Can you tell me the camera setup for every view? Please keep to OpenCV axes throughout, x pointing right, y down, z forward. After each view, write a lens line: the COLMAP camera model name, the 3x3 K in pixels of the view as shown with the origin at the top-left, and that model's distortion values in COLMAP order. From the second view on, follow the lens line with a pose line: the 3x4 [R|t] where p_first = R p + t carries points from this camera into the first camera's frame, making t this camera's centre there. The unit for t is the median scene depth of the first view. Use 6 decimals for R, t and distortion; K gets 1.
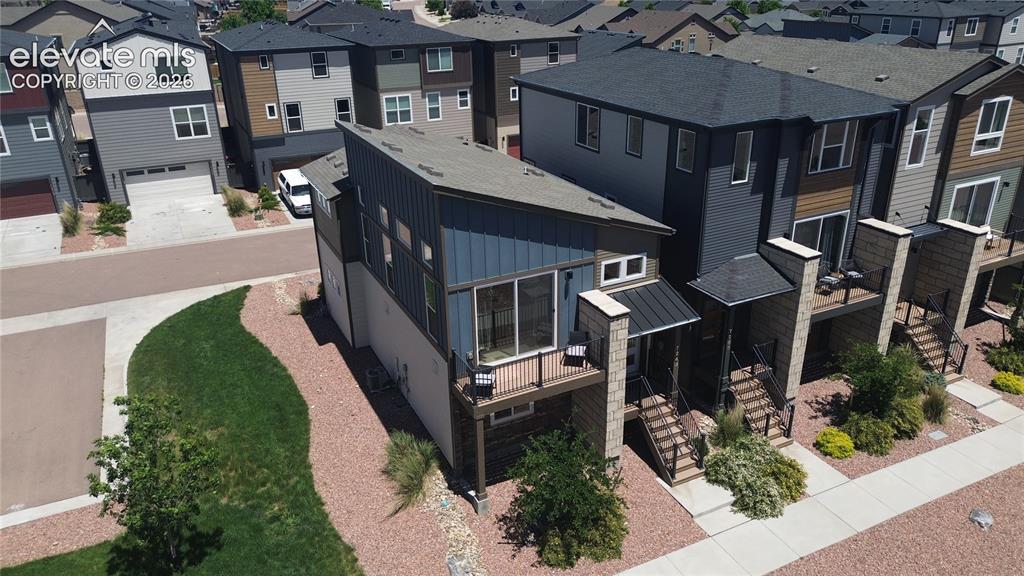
lens RADIAL K [[725.9, 0, 515.5], [0, 725.9, 288.0], [0, 0, 1]] dist [0.051086, -0.034618]
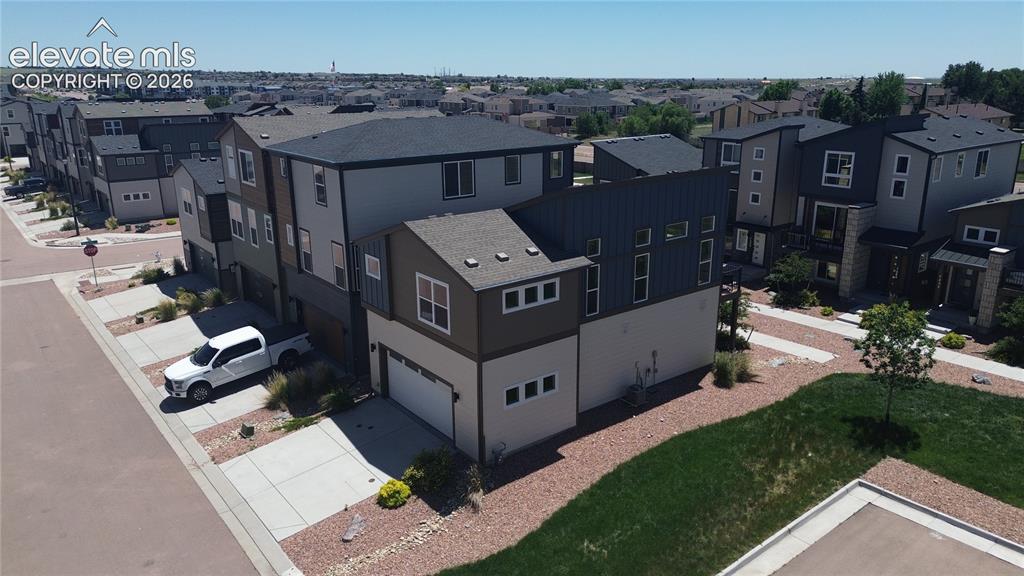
lens RADIAL K [[725.9, 0, 518.1], [0, 725.9, 284.4], [0, 0, 1]] dist [0.051086, -0.034618]
pose [[-0.202297, -0.255659, 0.945365, -0.890165], [0.399073, 0.860019, 0.317975, -0.341480], [-0.894325, 0.441595, -0.071953, 0.895665]]
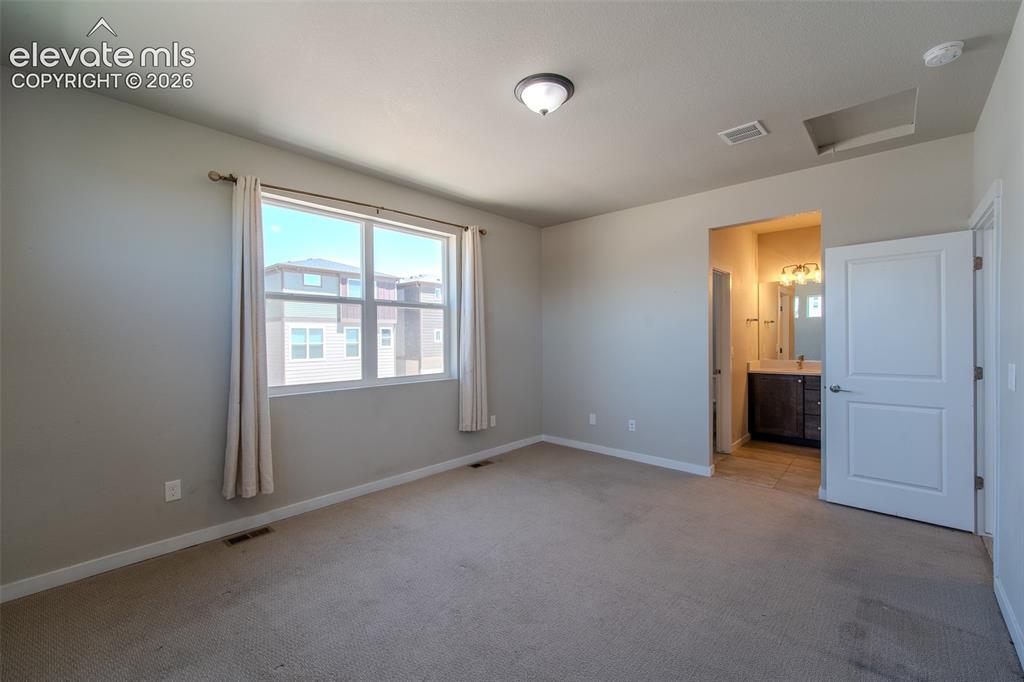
lens RADIAL K [[421.6, 0, 521.4], [0, 421.6, 342.7], [0, 0, 1]] dist [0.004846, -0.002787]
pose [[0.925645, 0.008997, 0.378286, -0.186871], [0.139846, 0.920803, -0.364096, -0.063617], [-0.351603, 0.389925, 0.851078, 0.811356]]
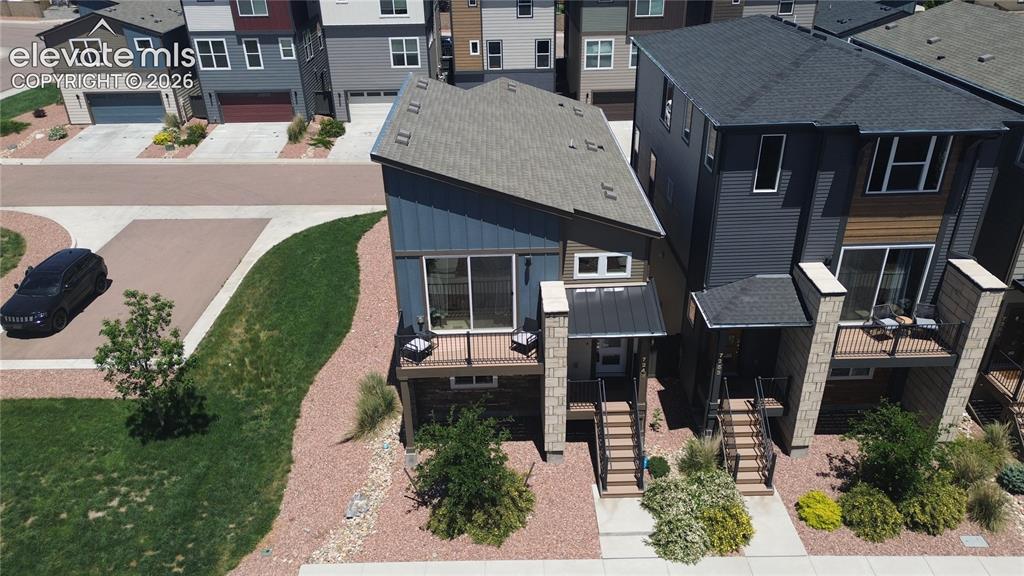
lens RADIAL K [[725.9, 0, 514.4], [0, 725.9, 286.3], [0, 0, 1]] dist [0.051086, -0.034618]
pose [[0.904913, 0.202690, -0.374231, 0.264598], [-0.168693, 0.978108, 0.121849, -0.062149], [0.390736, -0.047133, 0.919295, 0.055766]]
